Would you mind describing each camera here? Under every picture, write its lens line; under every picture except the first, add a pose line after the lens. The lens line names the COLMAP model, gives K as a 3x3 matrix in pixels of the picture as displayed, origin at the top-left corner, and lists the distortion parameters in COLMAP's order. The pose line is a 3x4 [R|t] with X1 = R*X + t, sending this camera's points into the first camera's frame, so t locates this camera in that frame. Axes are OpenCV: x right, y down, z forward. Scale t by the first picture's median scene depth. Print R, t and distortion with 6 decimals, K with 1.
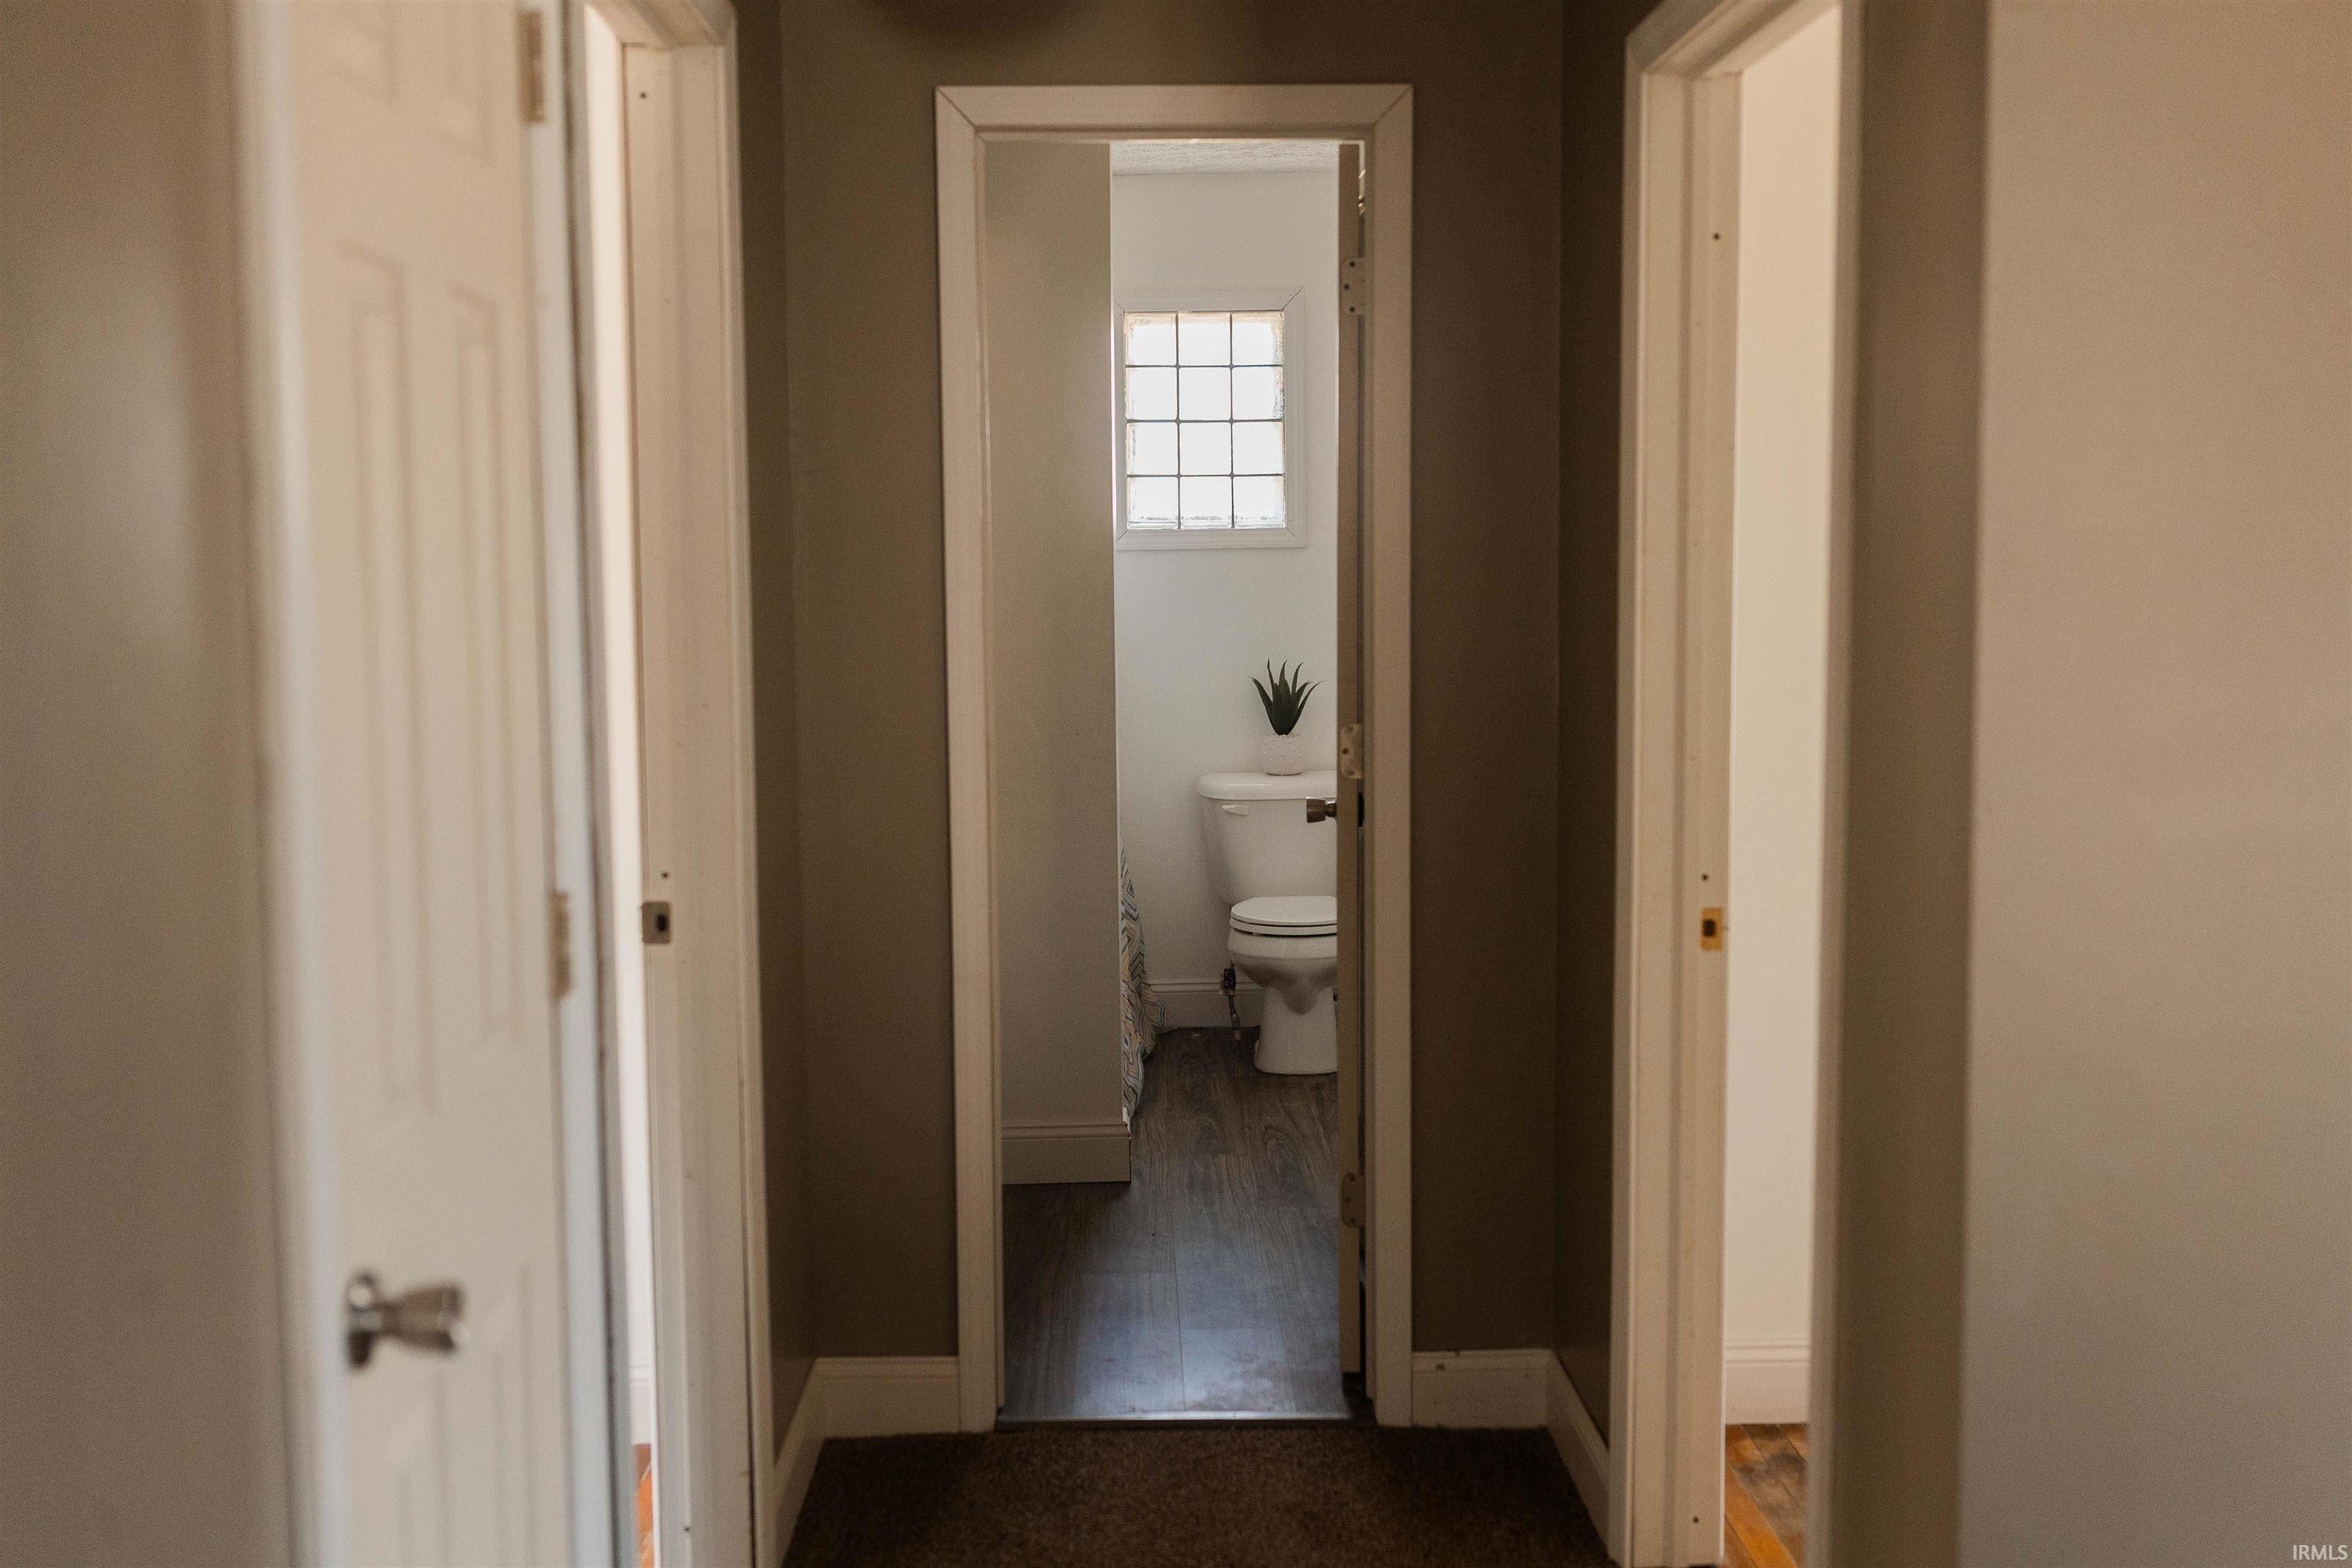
lens RADIAL K [[2314.5, 0, 1203.6], [0, 2314.5, 772.7], [0, 0, 1]] dist [0.000331, 0.000846]
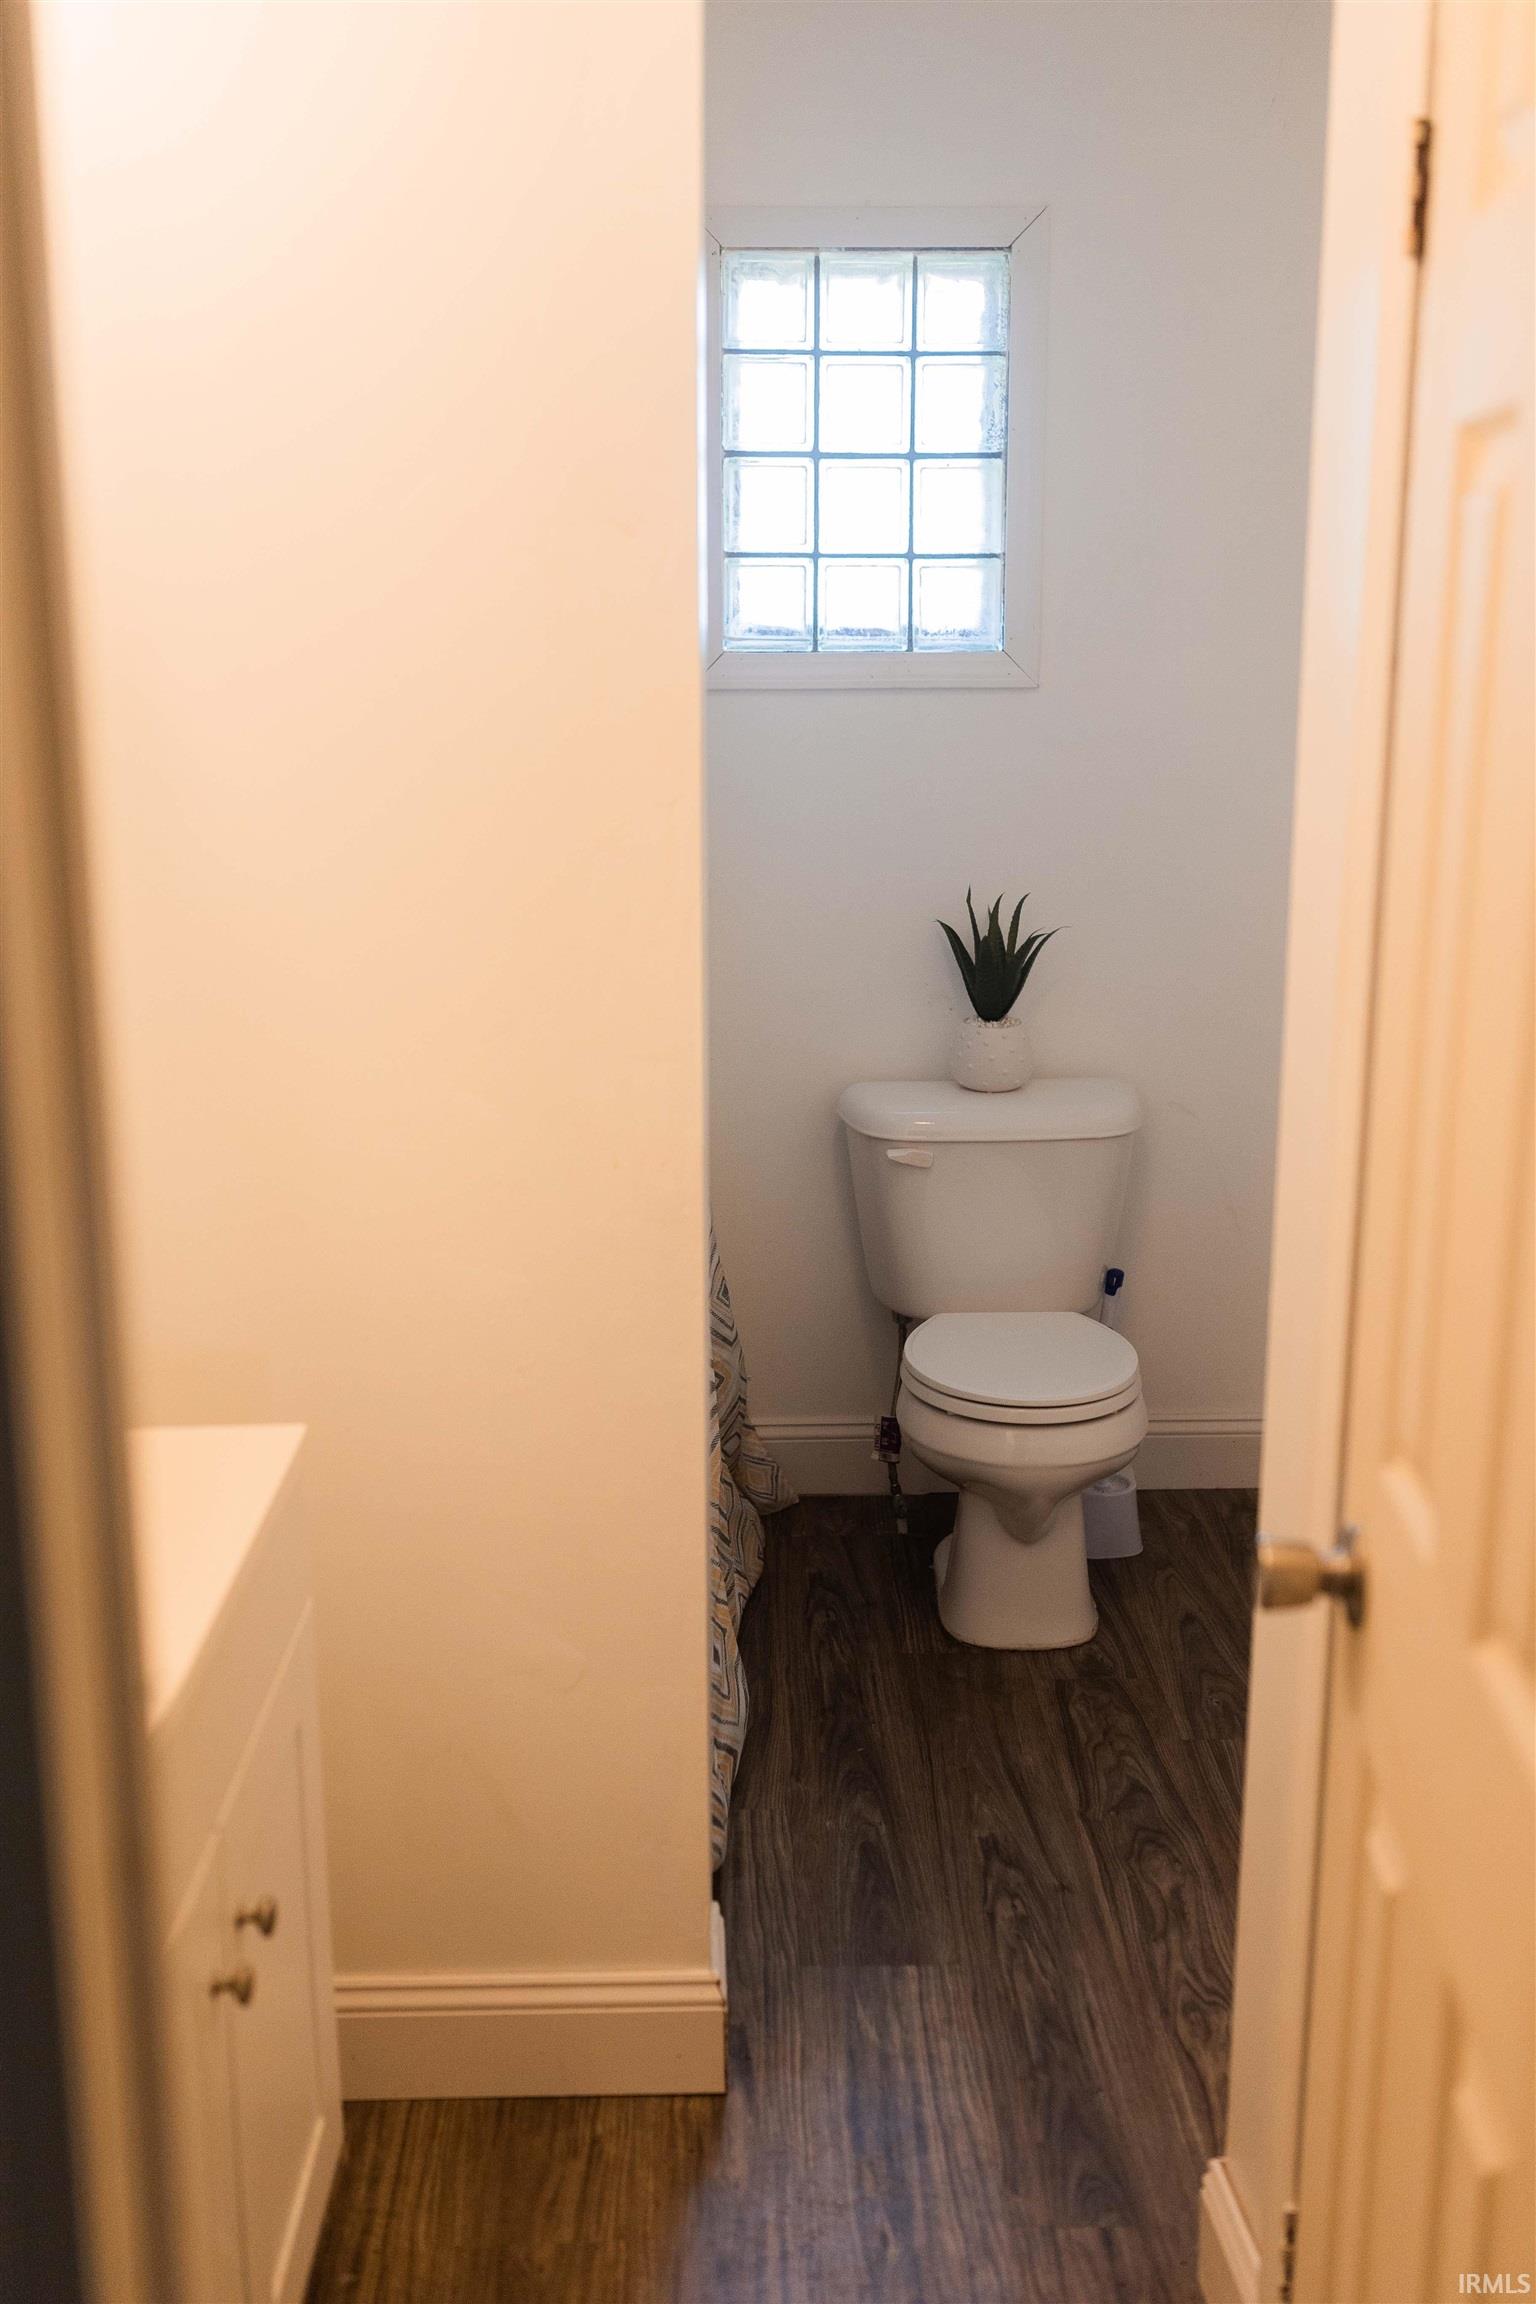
lens RADIAL K [[2267.2, 0, 769.3], [0, 2267.2, 1109.0], [0, 0, 1]] dist [0.000331, 0.000846]
pose [[0.999926, 0.011816, -0.002904, -0.018942], [-0.011354, 0.991909, 0.126442, -0.065226], [0.004375, -0.126399, 0.991970, 0.442549]]
